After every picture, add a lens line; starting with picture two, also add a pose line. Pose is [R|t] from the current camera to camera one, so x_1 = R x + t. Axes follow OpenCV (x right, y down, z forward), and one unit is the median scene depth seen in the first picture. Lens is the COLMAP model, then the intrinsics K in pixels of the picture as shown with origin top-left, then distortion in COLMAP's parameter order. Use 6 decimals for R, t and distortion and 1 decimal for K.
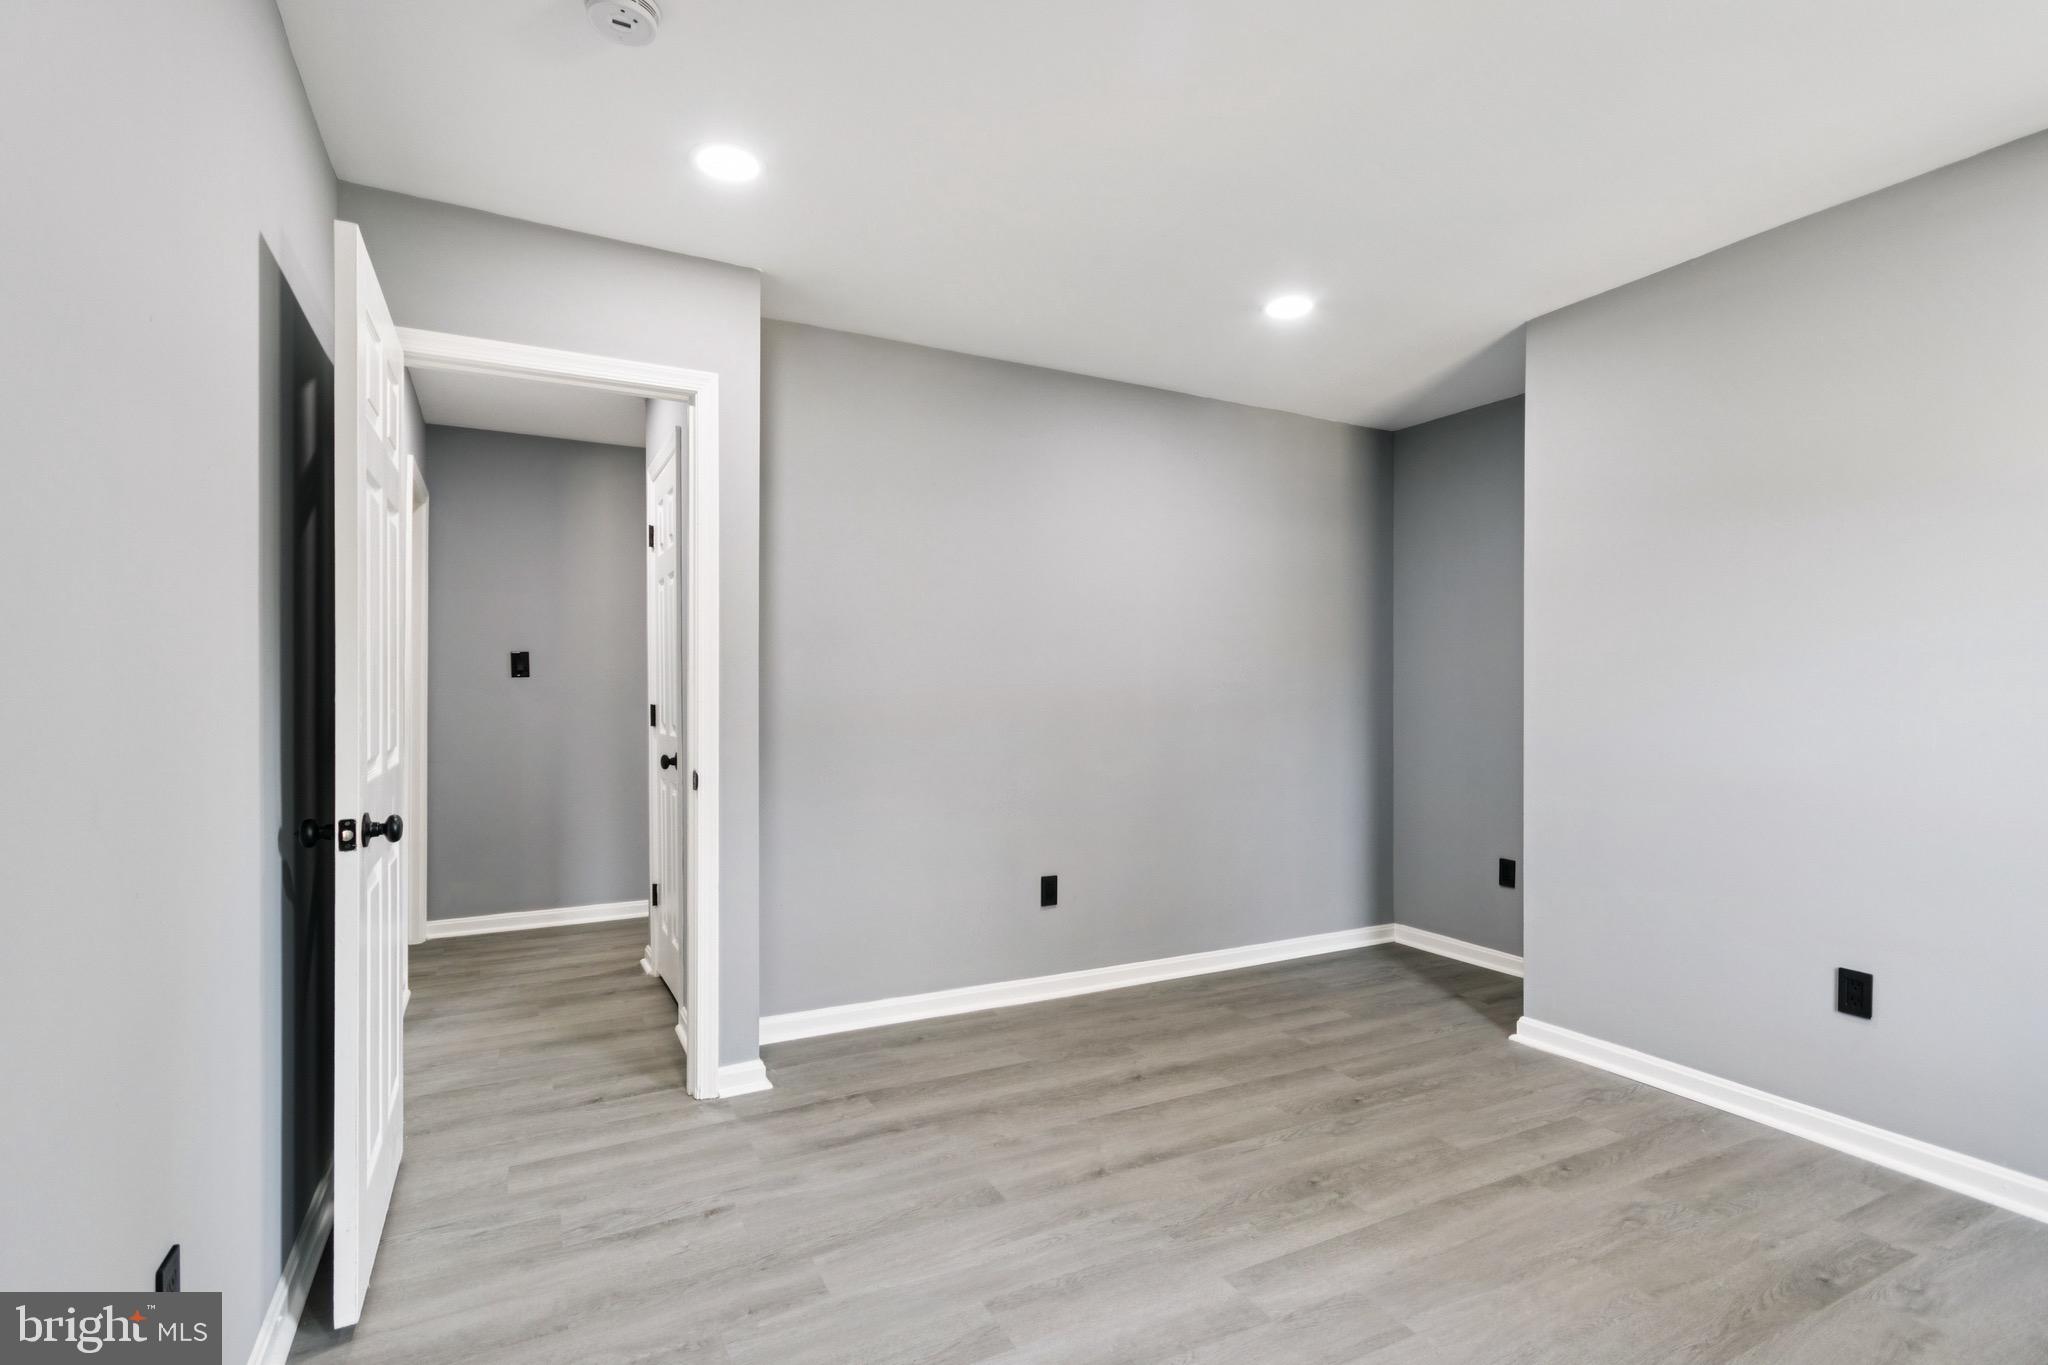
lens RADIAL K [[978.4, 0, 1020.3], [0, 978.4, 688.4], [0, 0, 1]] dist [0.002116, 0.001063]
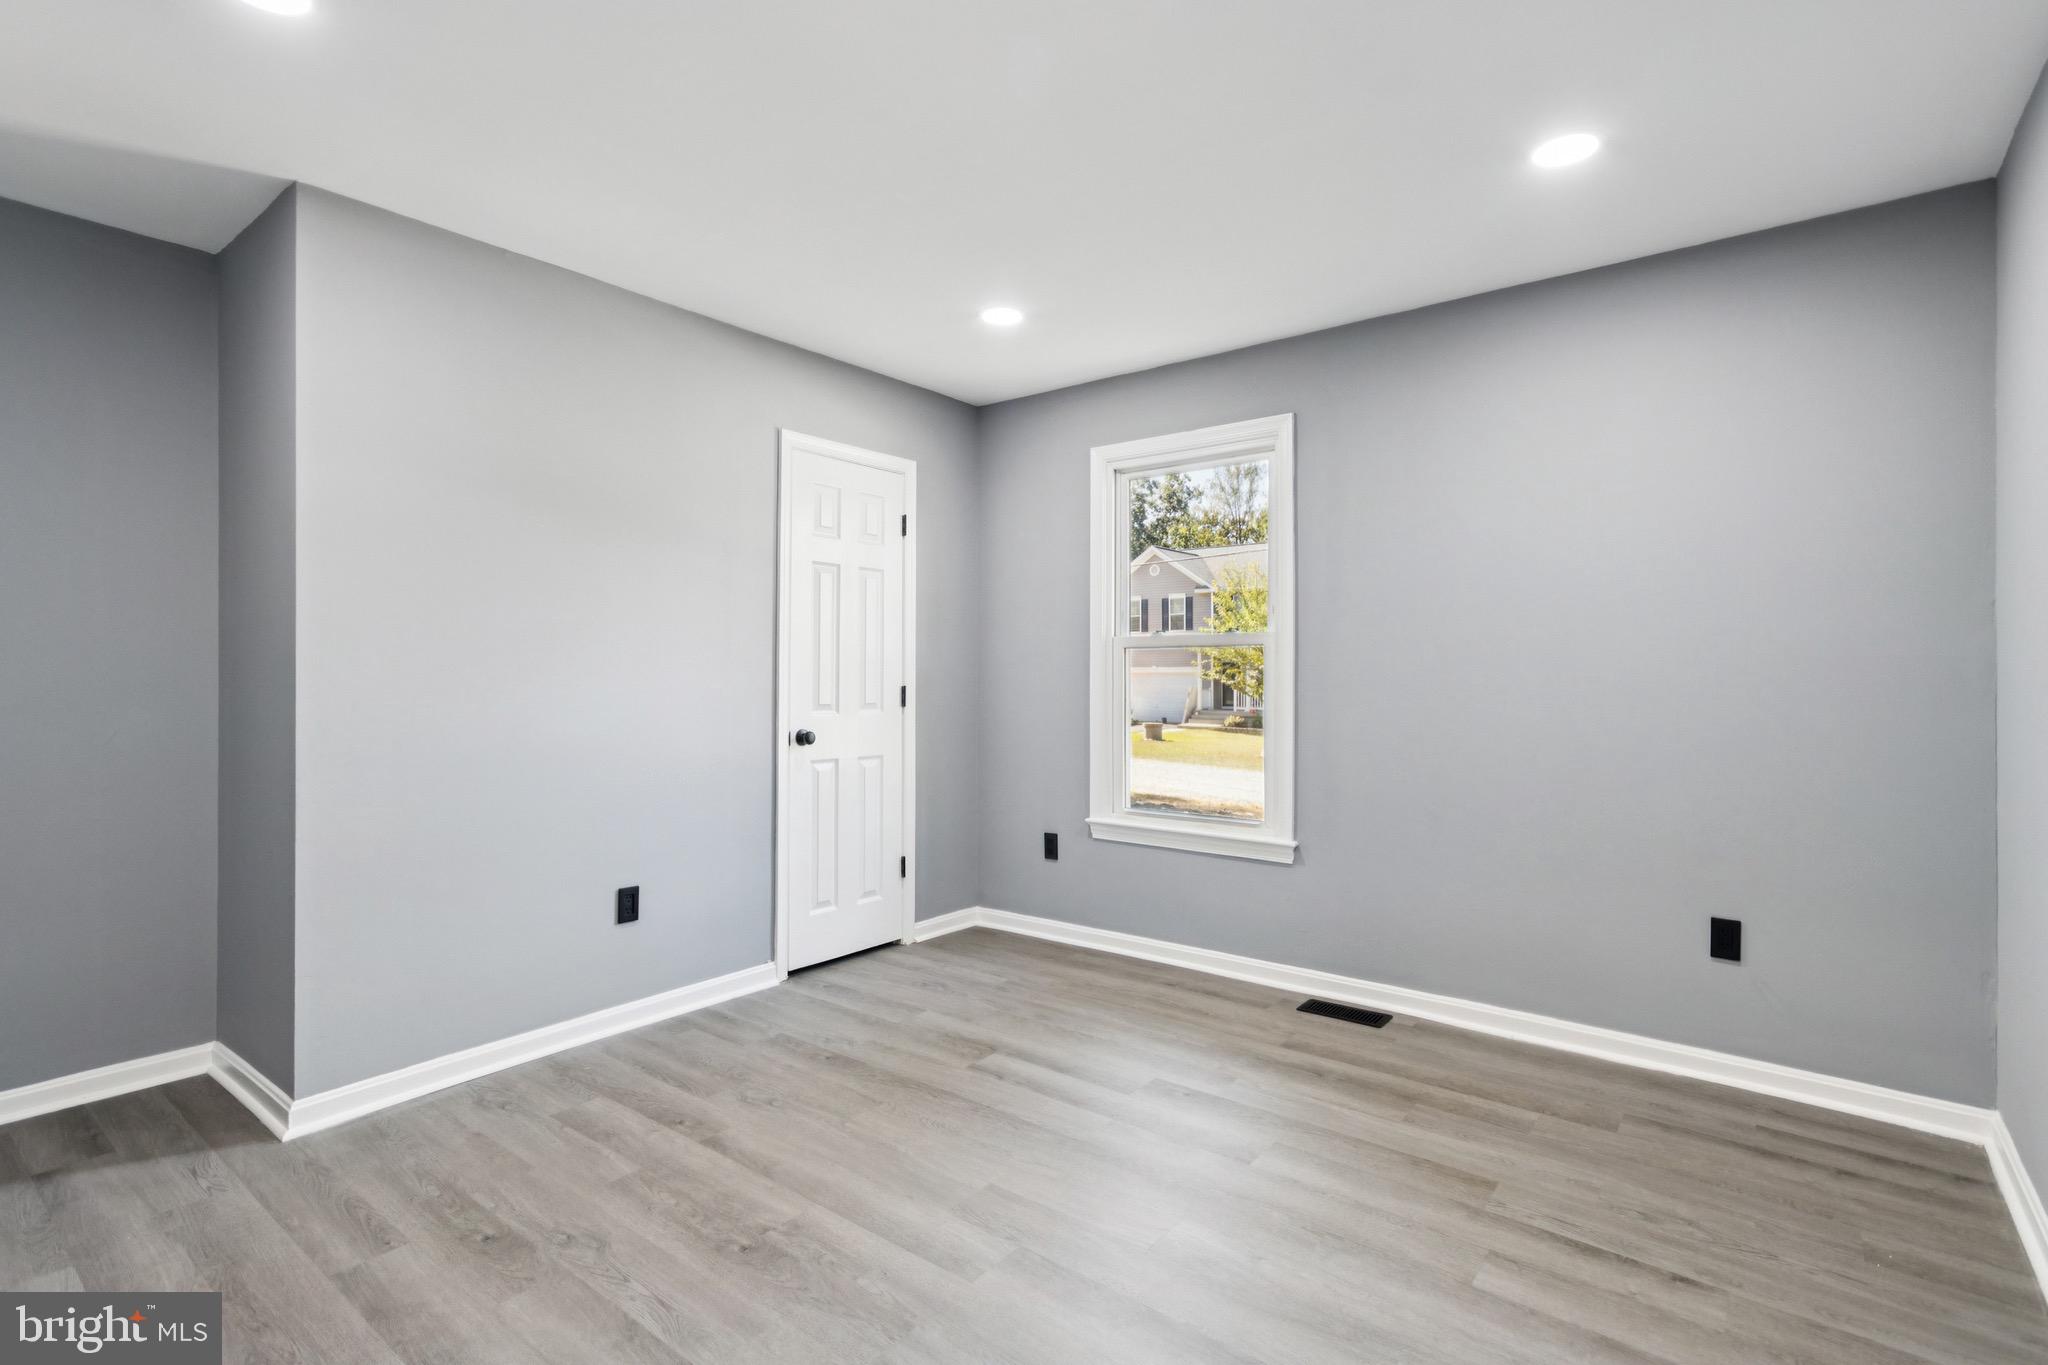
lens RADIAL K [[978.4, 0, 1043.0], [0, 978.4, 672.8], [0, 0, 1]] dist [0.002116, 0.001063]
pose [[-0.438626, 0.003533, 0.898663, -0.534308], [-0.003802, 0.999976, -0.005787, 0.015208], [-0.898662, -0.005955, -0.438602, 1.074164]]
